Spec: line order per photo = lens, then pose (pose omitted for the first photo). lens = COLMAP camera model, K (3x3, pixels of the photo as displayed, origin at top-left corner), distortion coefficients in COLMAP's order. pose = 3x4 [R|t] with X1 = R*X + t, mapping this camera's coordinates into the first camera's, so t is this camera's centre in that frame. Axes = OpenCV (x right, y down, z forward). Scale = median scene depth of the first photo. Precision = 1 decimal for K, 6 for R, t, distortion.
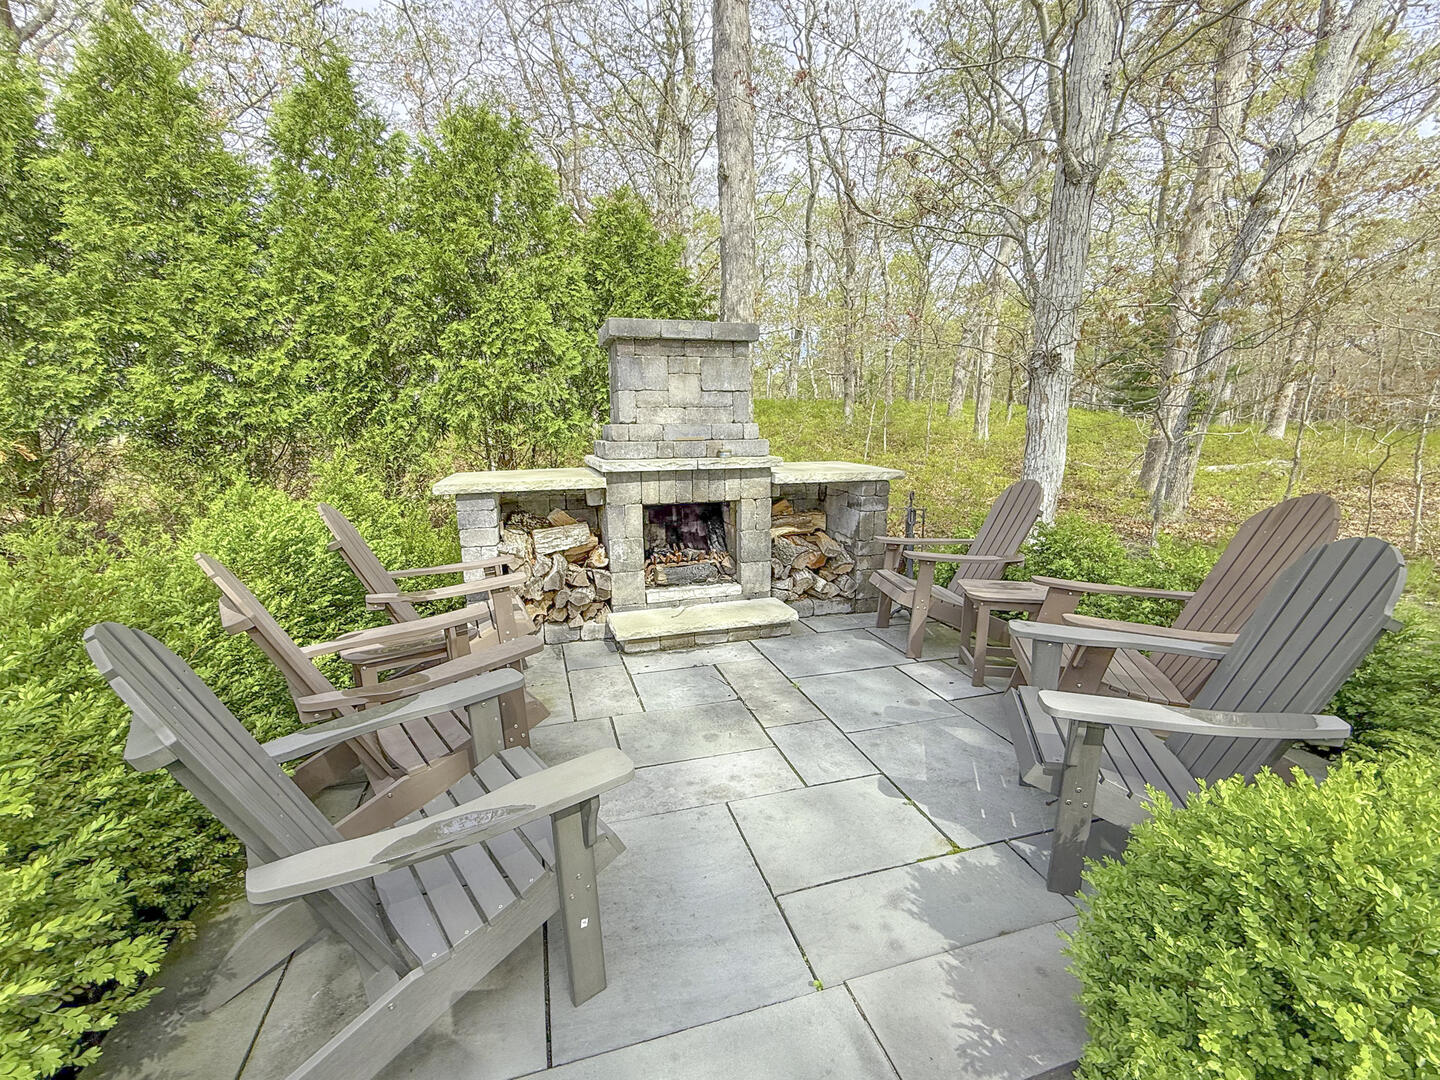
lens RADIAL K [[583.7, 0, 728.1], [0, 583.7, 532.8], [0, 0, 1]] dist [0.000319, -0.000227]
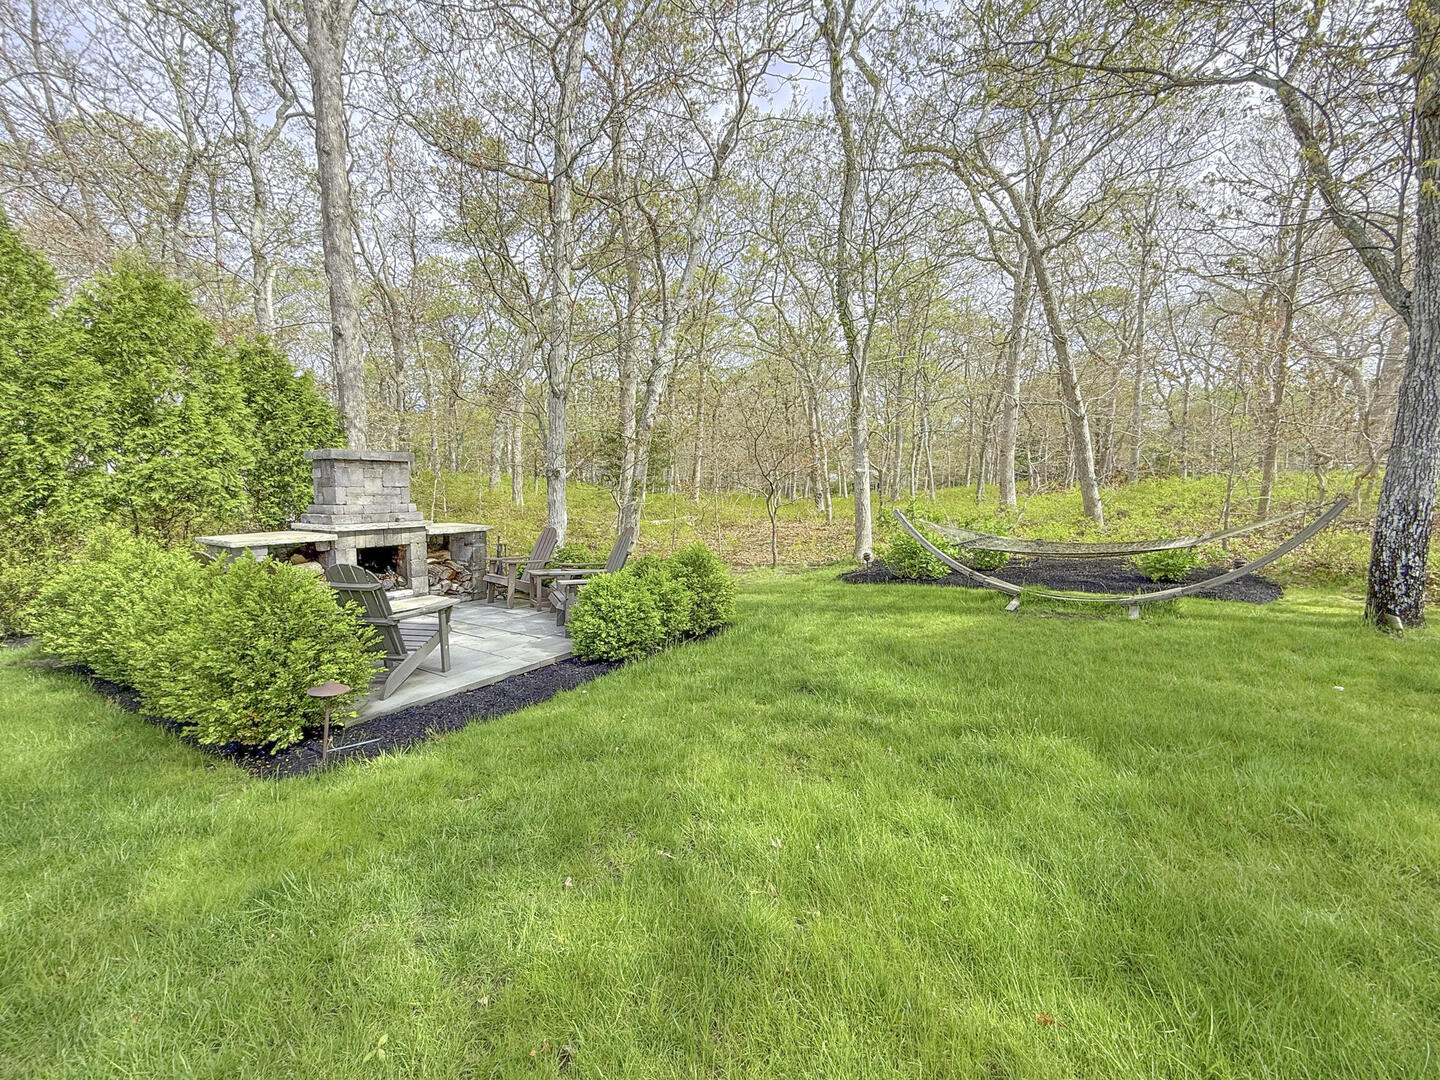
lens RADIAL K [[583.7, 0, 723.5], [0, 583.7, 532.8], [0, 0, 1]] dist [0.000319, -0.000227]
pose [[0.729661, -0.042864, 0.682464, -0.509200], [0.115725, 0.991378, -0.061462, 0.136978], [-0.673946, 0.123824, 0.728330, -1.029999]]
